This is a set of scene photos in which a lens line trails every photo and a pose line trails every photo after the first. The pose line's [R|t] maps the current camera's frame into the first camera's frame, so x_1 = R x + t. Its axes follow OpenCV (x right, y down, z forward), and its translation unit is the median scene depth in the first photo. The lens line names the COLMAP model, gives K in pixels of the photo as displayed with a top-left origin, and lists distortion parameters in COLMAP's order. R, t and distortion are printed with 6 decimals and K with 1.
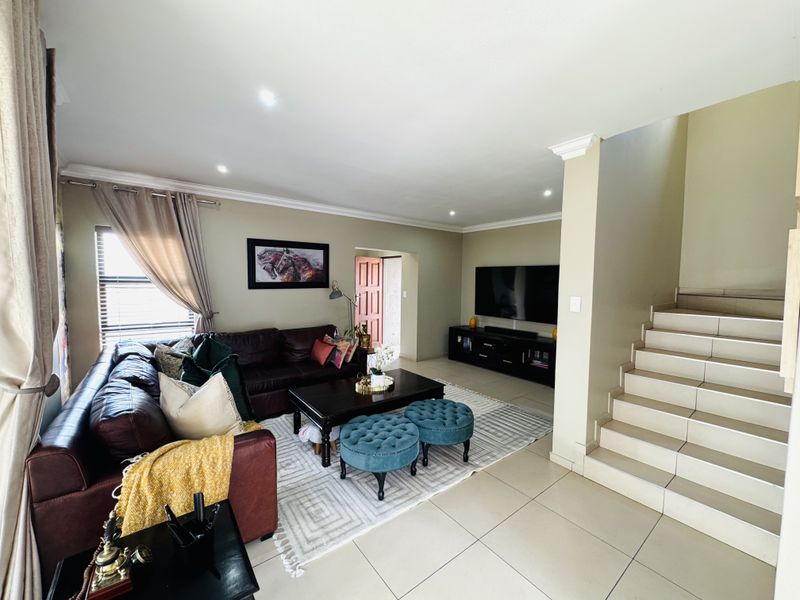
lens RADIAL K [[322.2, 0, 398.3], [0, 322.2, 299.1], [0, 0, 1]] dist [-0.000636, 0.000032]
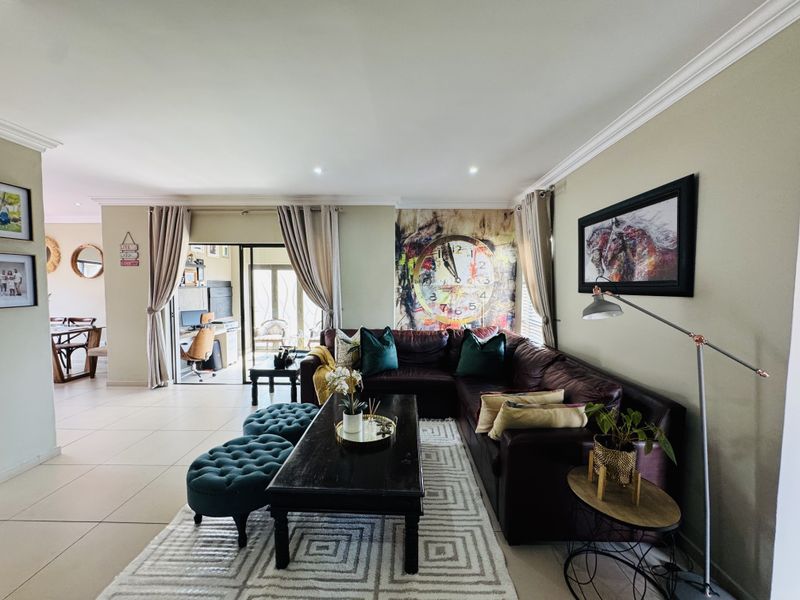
lens RADIAL K [[322.2, 0, 398.3], [0, 322.2, 299.1], [0, 0, 1]] dist [-0.000636, 0.000032]
pose [[-0.623360, 0.025636, -0.781514, 0.285853], [-0.052838, 0.995797, 0.074811, -0.045771], [0.780147, 0.087928, -0.619386, 1.050842]]
